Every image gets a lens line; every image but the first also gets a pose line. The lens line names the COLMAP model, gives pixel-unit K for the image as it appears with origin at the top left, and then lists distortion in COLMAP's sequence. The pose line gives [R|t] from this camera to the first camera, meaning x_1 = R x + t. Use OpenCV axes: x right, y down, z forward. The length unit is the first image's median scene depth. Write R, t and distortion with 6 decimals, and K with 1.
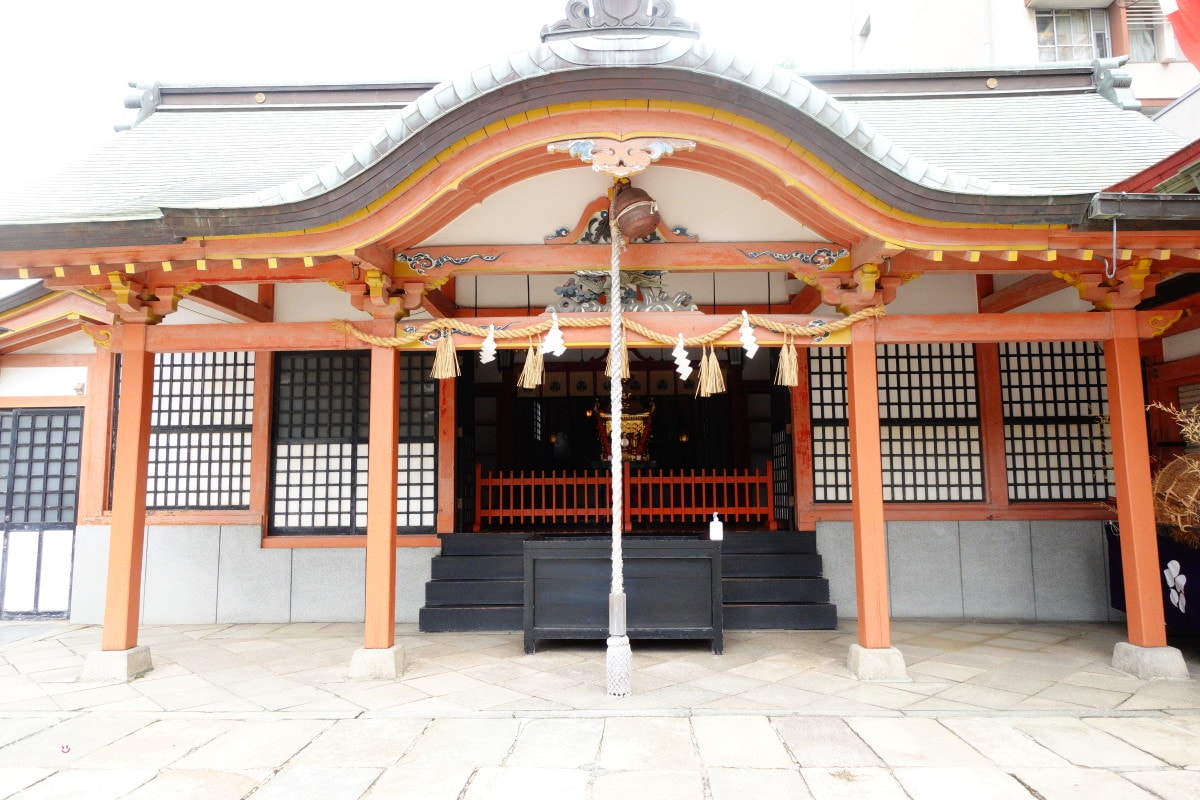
lens RADIAL K [[772.6, 0, 598.6], [0, 772.6, 398.4], [0, 0, 1]] dist [0.001762, 0.000212]
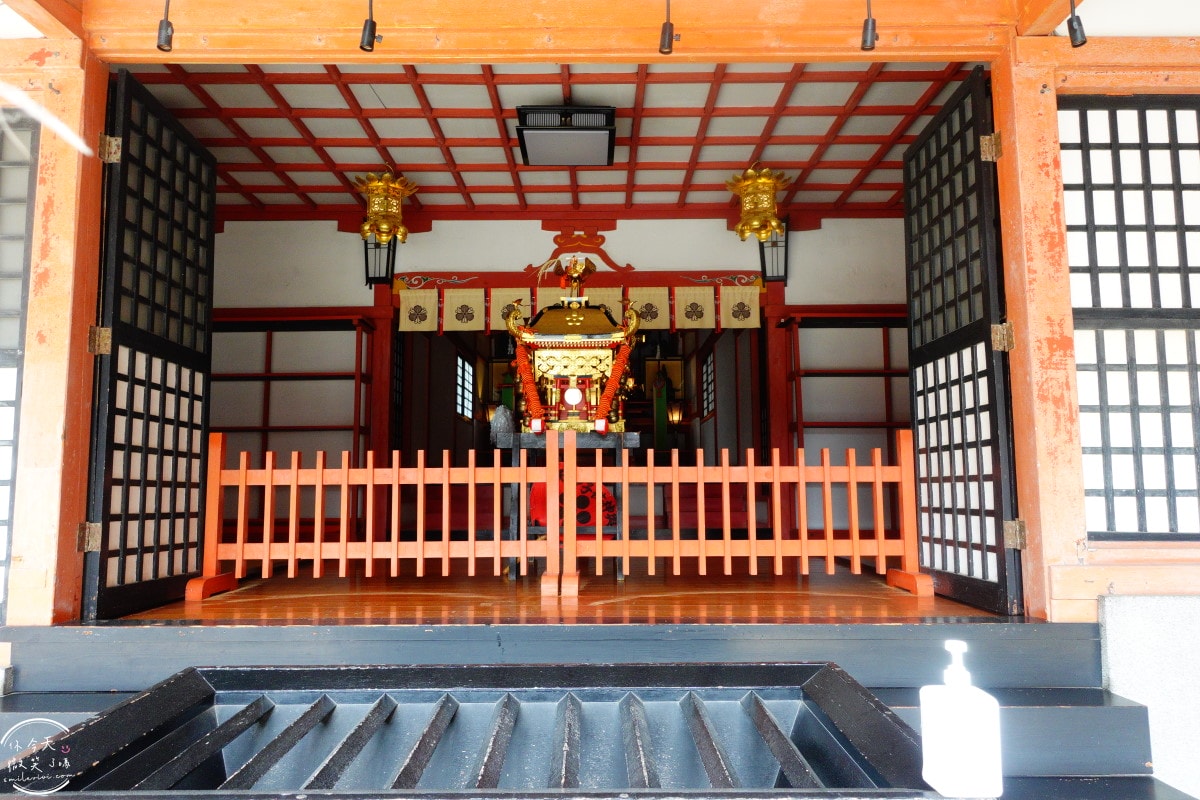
lens RADIAL K [[772.6, 0, 599.5], [0, 772.6, 401.5], [0, 0, 1]] dist [0.001762, 0.000212]
pose [[0.999586, 0.007283, 0.027836, 0.041169], [-0.007579, 0.999916, 0.010549, 0.061736], [-0.027757, -0.010755, 0.999557, 0.581496]]
